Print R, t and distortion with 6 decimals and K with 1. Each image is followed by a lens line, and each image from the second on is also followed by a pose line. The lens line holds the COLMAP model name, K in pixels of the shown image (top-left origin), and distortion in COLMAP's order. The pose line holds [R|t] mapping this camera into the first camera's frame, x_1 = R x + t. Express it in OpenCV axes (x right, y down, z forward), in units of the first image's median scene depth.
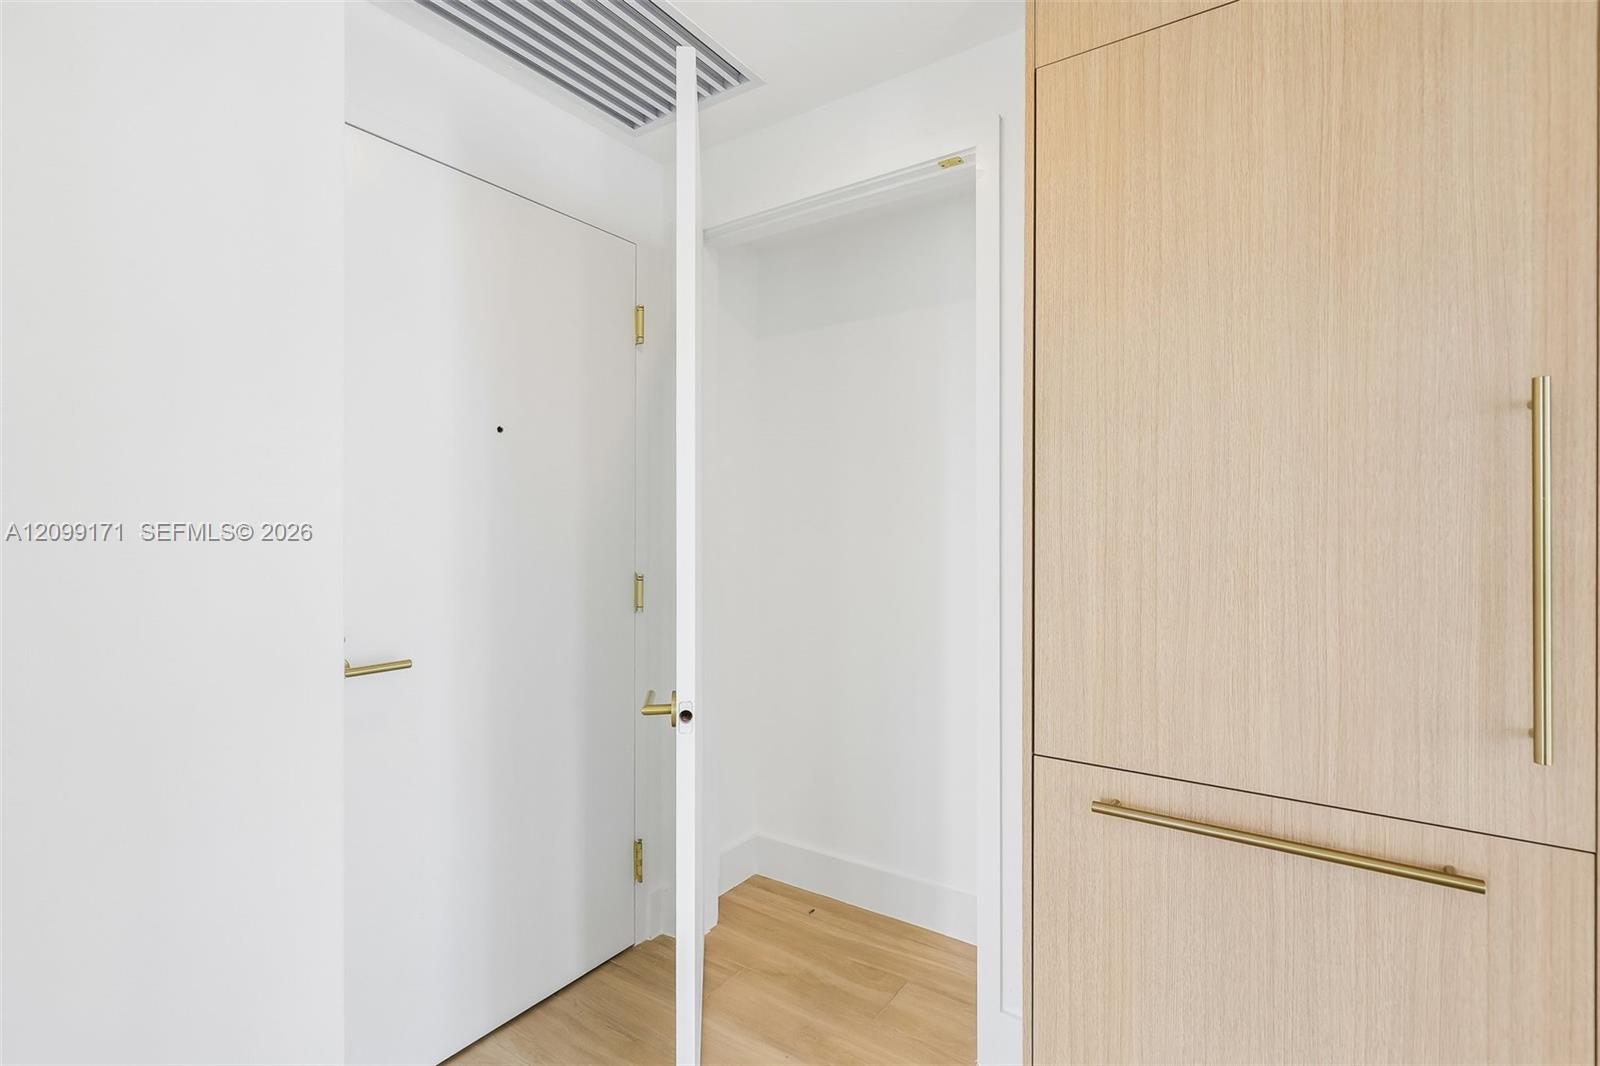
lens RADIAL K [[727.8, 0, 809.8], [0, 727.8, 525.6], [0, 0, 1]] dist [0.002516, -0.001656]
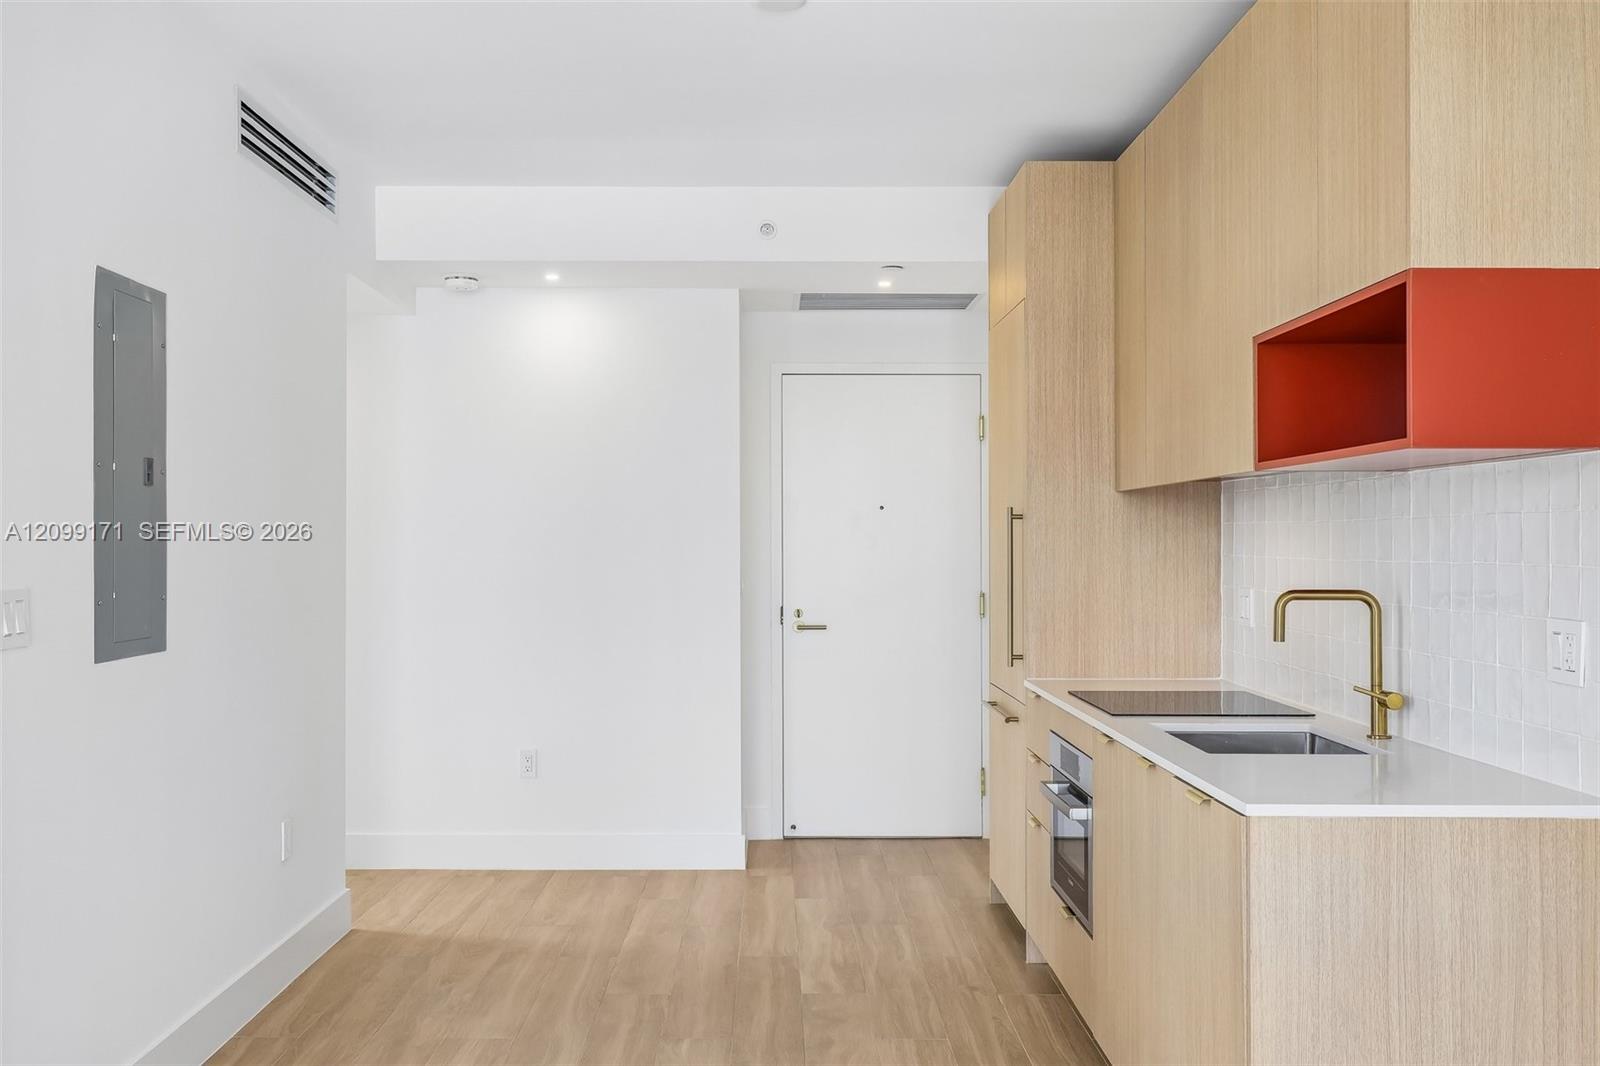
lens RADIAL K [[1478.4, 0, 770.9], [0, 1478.4, 524.6], [0, 0, 1]] dist [0.013742, 0.000000]
pose [[0.560735, -0.015099, -0.827858, 3.848242], [0.010445, 0.999883, -0.011162, -0.083361], [0.827930, -0.002388, 0.560827, -2.010028]]
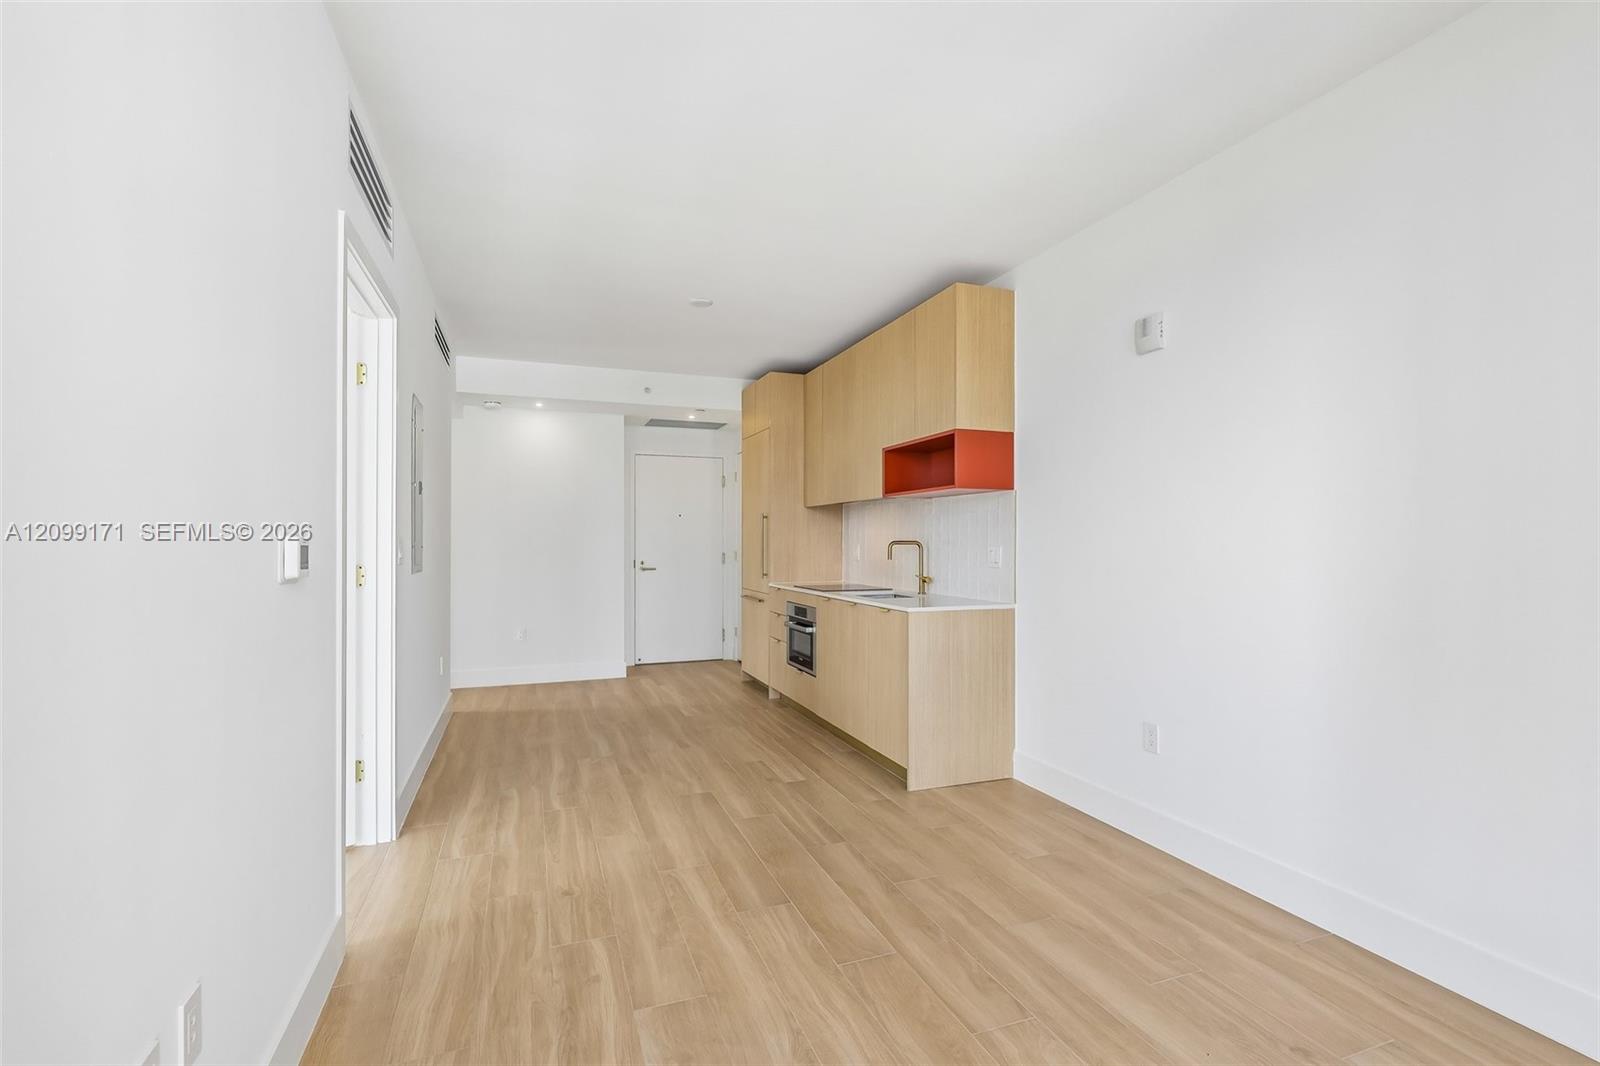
lens RADIAL K [[727.8, 0, 800.7], [0, 727.8, 533.4], [0, 0, 1]] dist [0.002516, -0.001656]
pose [[0.817980, -0.013126, -0.575097, 3.862870], [0.011190, 0.999914, -0.006905, 0.002063], [0.575138, -0.000787, 0.818056, -3.023047]]
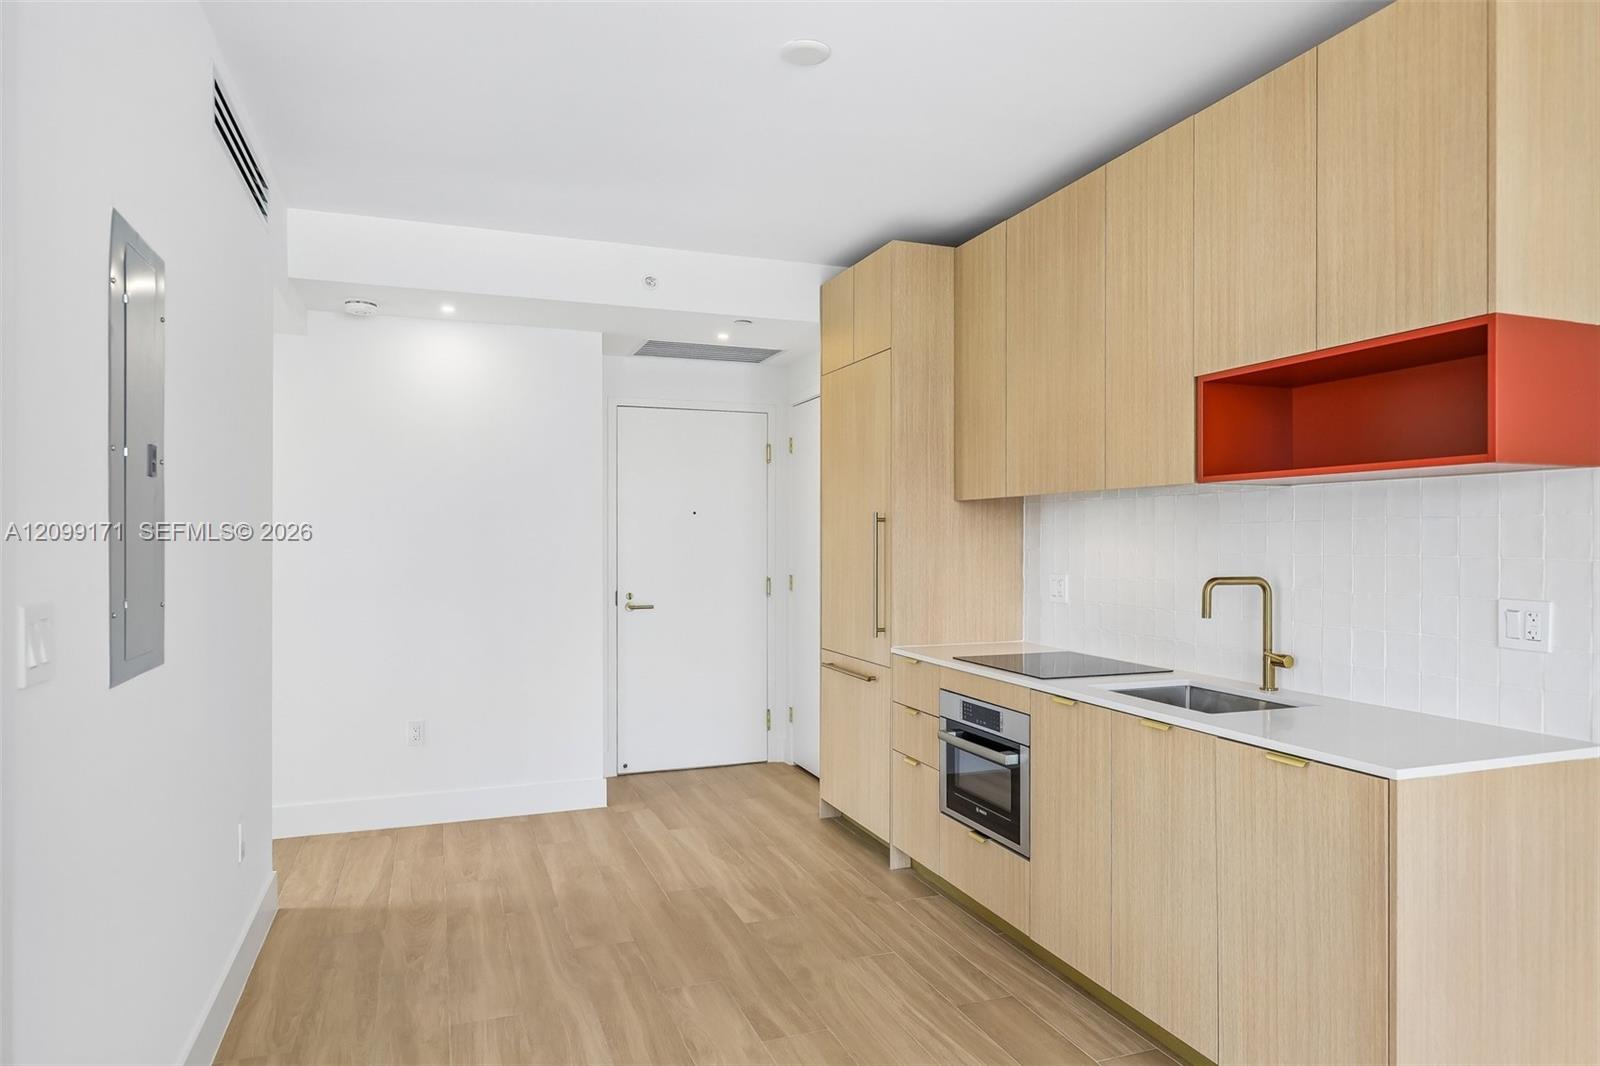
lens RADIAL K [[972.5, 0, 798.3], [0, 972.5, 531.2], [0, 0, 1]] dist [0.004482, -0.004532]
pose [[0.818075, -0.010659, -0.575012, 2.583596], [0.010767, 0.999937, -0.003216, -0.095715], [0.575010, -0.003560, 0.818138, -2.123085]]
